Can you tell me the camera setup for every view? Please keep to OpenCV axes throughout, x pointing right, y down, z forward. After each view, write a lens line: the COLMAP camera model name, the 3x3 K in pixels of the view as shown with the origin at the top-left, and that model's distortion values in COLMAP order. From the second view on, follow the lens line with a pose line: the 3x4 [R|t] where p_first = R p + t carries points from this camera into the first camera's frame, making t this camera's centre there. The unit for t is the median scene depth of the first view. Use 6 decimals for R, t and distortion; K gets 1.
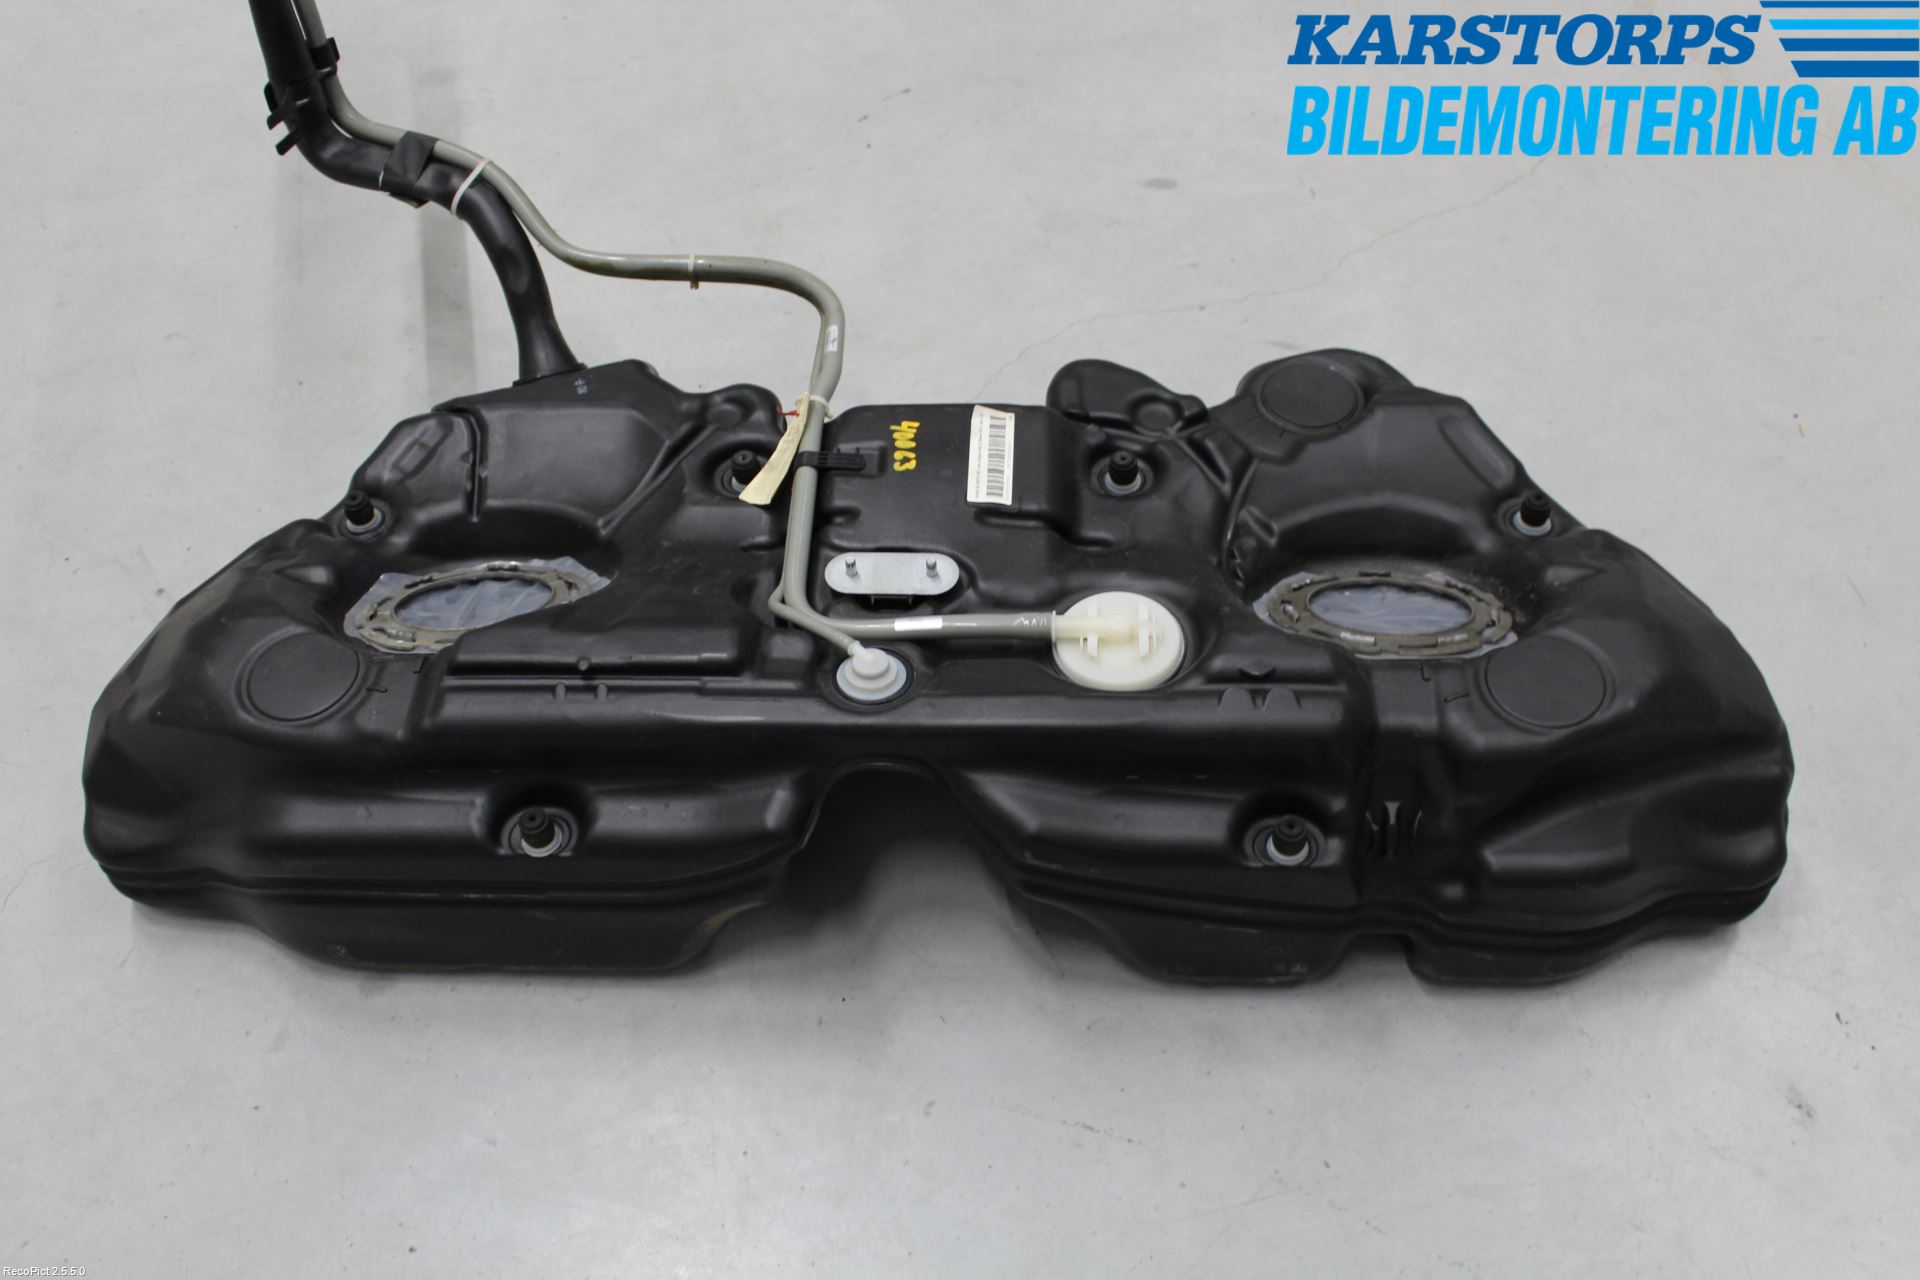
lens RADIAL K [[1760.1, 0, 960.0], [0, 1760.1, 640.0], [0, 0, 1]] dist [-0.086428, 0.006897]
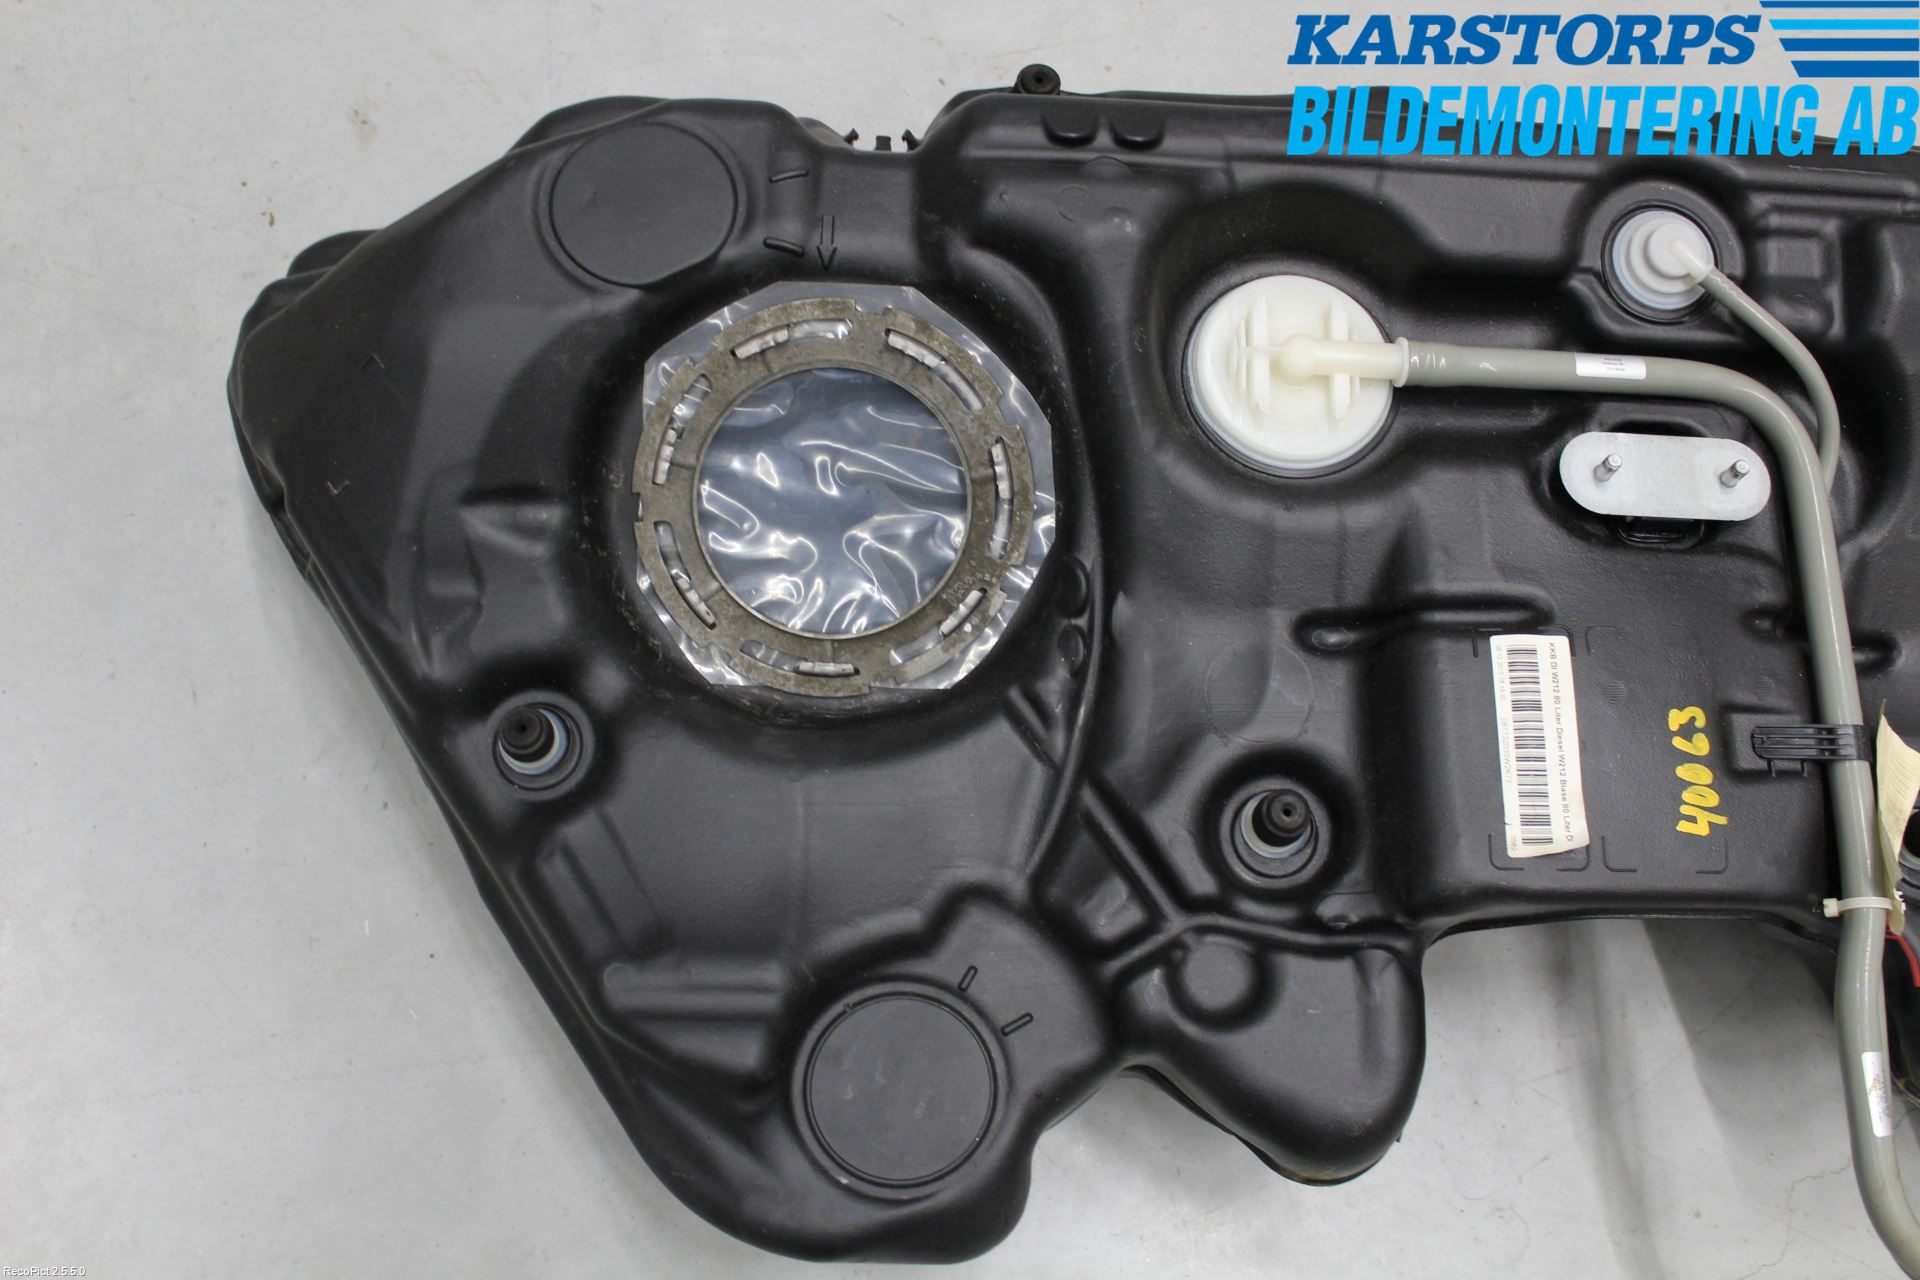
lens RADIAL K [[1760.1, 0, 960.0], [0, 1760.1, 640.0], [0, 0, 1]] dist [-0.086428, 0.006897]
pose [[-0.999099, 0.022080, -0.036248, 0.218951], [-0.042375, -0.567431, 0.822330, -0.530091], [-0.002411, 0.823125, 0.567855, 0.674242]]
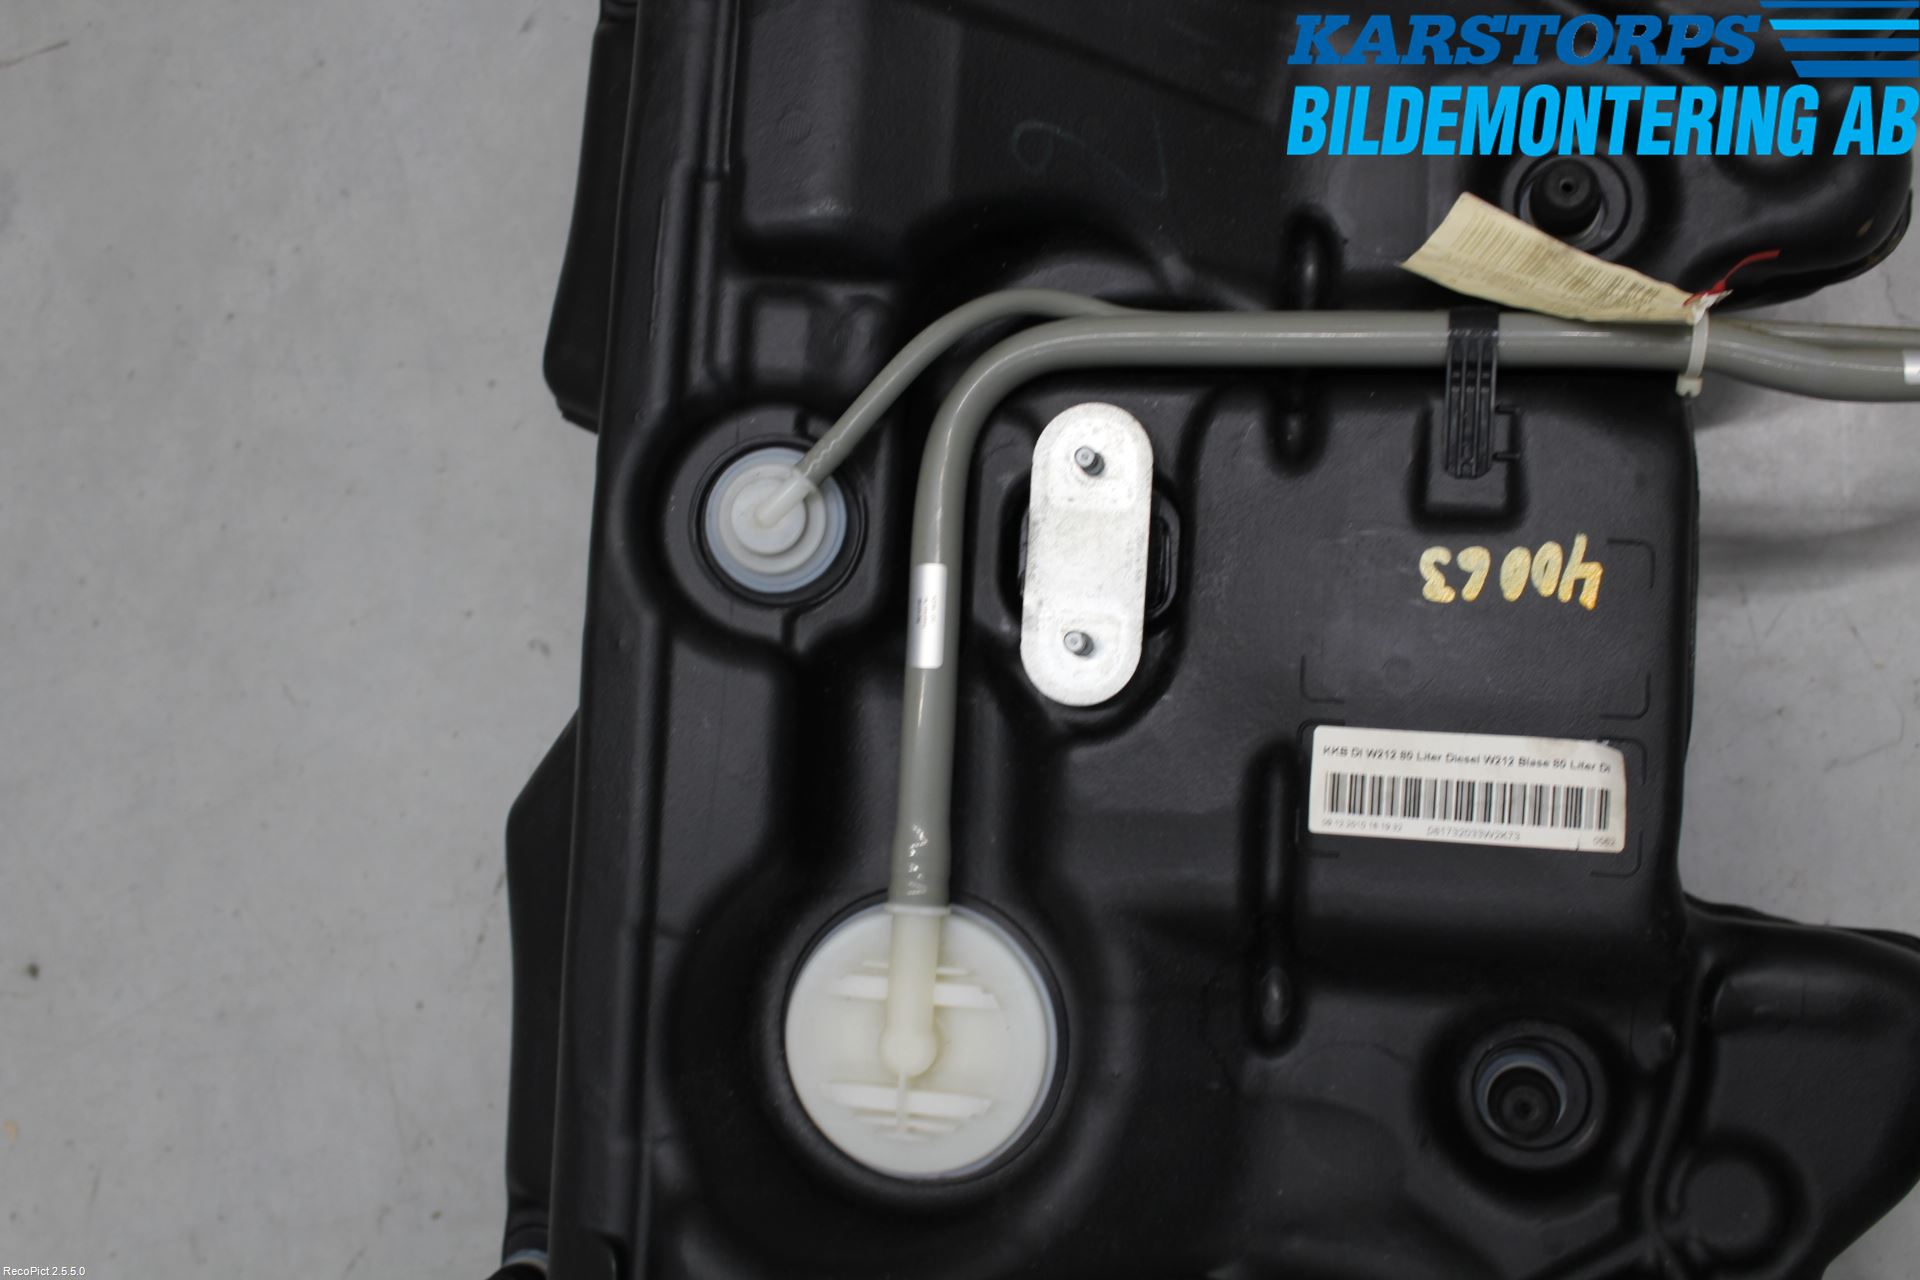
lens RADIAL K [[1760.1, 0, 960.0], [0, 1760.1, 640.0], [0, 0, 1]] dist [-0.086428, 0.006897]
pose [[-0.011082, 0.999598, -0.026108, -0.004546], [-0.633852, 0.013171, 0.773342, -0.345464], [0.773375, 0.025119, 0.633451, 0.662767]]
